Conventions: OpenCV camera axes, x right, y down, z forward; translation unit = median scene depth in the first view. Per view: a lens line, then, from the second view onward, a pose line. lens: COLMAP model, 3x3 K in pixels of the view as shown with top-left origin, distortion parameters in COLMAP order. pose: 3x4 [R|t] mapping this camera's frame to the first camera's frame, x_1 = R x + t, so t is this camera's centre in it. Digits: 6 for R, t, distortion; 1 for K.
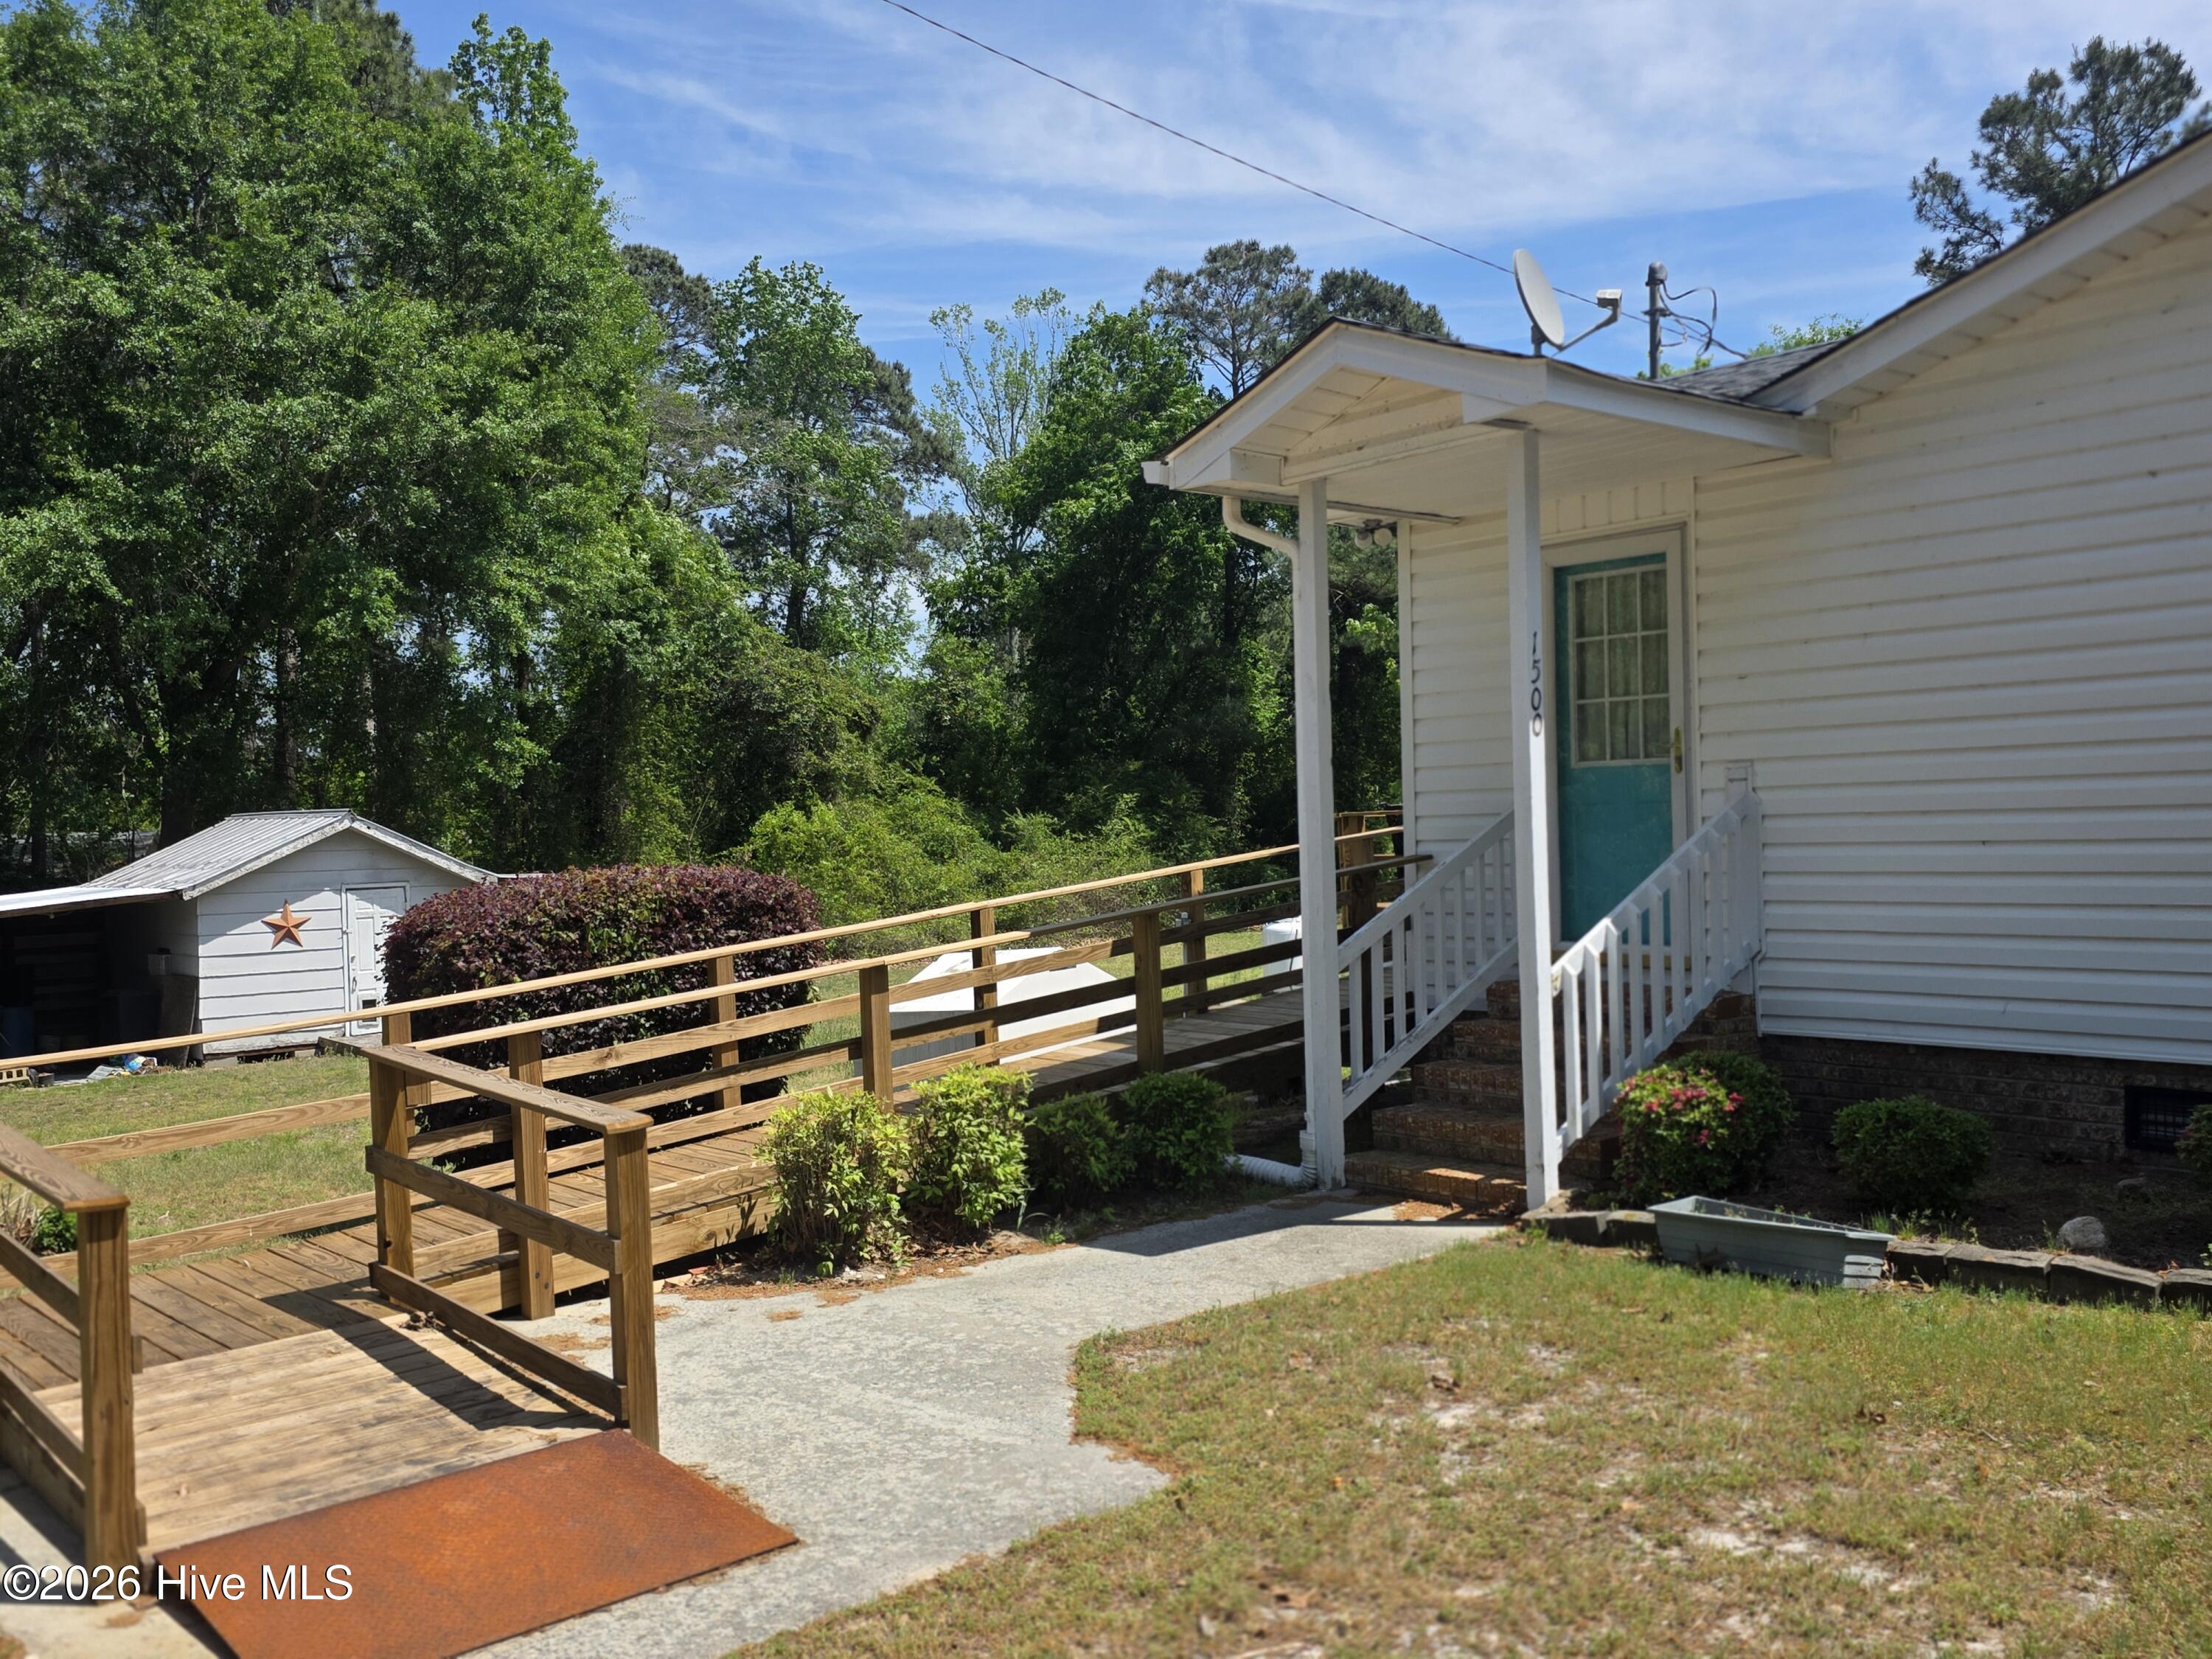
lens RADIAL K [[1817.7, 0, 1028.0], [0, 1817.7, 808.0], [0, 0, 1]] dist [0.000099, -0.003264]
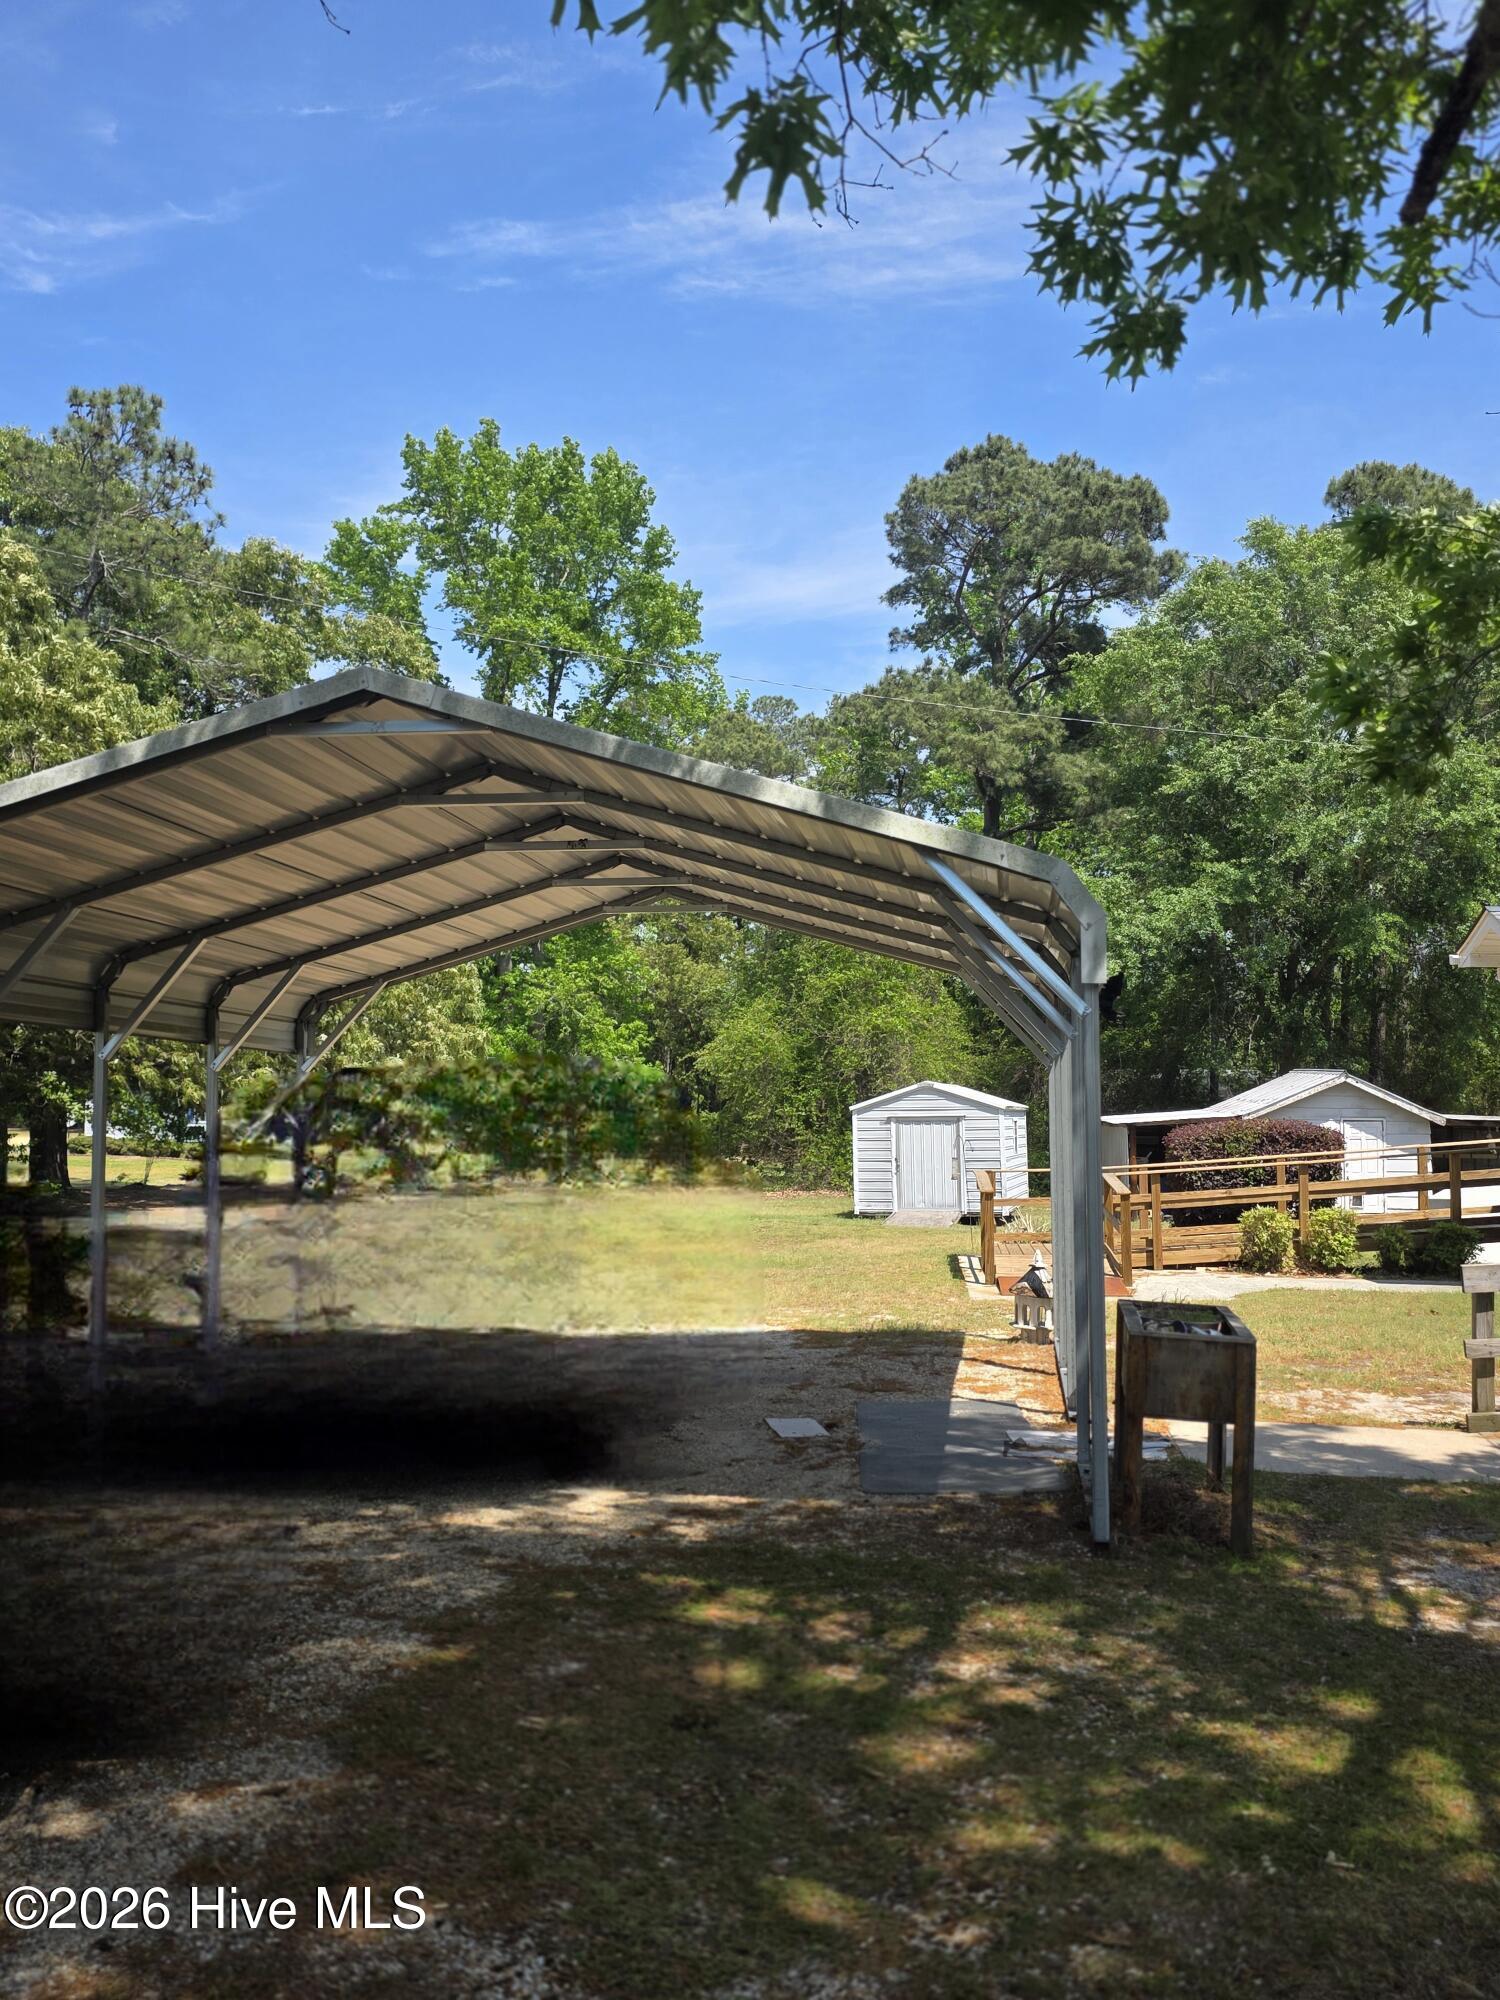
lens RADIAL K [[1643.5, 0, 750.2], [0, 1643.5, 999.4], [0, 0, 1]] dist [0.000099, -0.003264]
pose [[0.667884, 0.005838, -0.744242, 0.903861], [-0.023671, 0.999630, -0.013401, -0.077243], [0.743889, 0.026567, 0.667775, -0.915506]]
